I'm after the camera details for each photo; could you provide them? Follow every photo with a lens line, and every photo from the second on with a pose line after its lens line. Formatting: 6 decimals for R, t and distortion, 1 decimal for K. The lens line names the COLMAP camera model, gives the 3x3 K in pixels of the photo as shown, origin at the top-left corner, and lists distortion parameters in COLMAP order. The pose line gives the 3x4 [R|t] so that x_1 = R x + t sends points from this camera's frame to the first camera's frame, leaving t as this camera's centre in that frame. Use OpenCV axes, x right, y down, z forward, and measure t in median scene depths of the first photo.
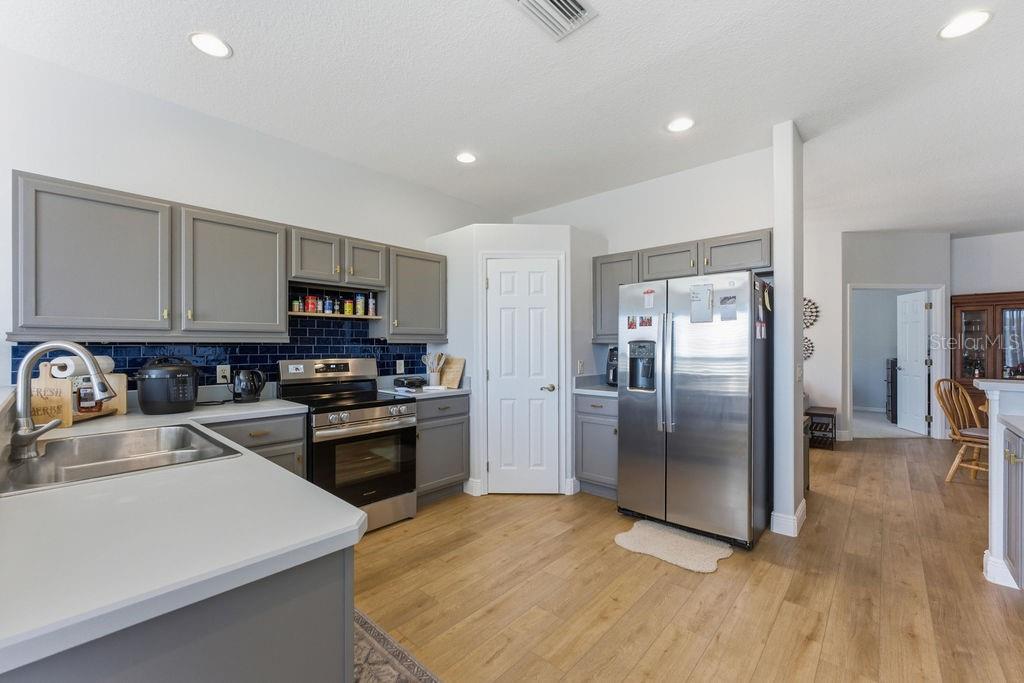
lens RADIAL K [[414.2, 0, 509.2], [0, 414.2, 345.5], [0, 0, 1]] dist [-0.004184, 0.001132]
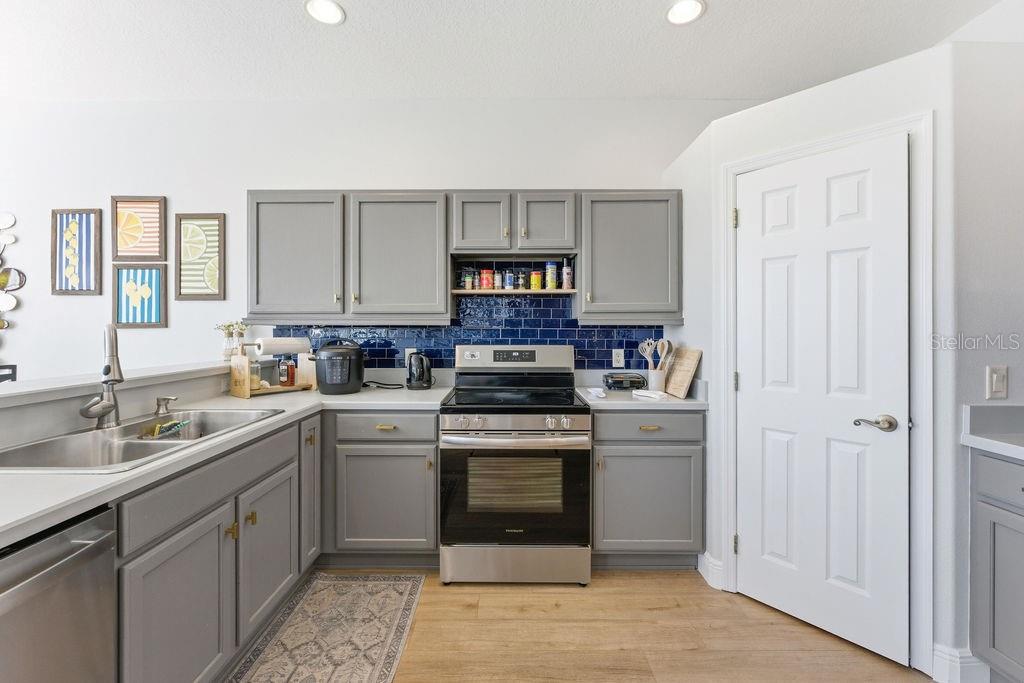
lens RADIAL K [[414.2, 0, 520.3], [0, 414.2, 329.9], [0, 0, 1]] dist [-0.004184, 0.001132]
pose [[0.675322, 0.003830, -0.737513, 0.172660], [-0.000363, 0.999988, 0.004861, -0.001219], [0.737523, -0.003015, 0.675315, 0.429495]]
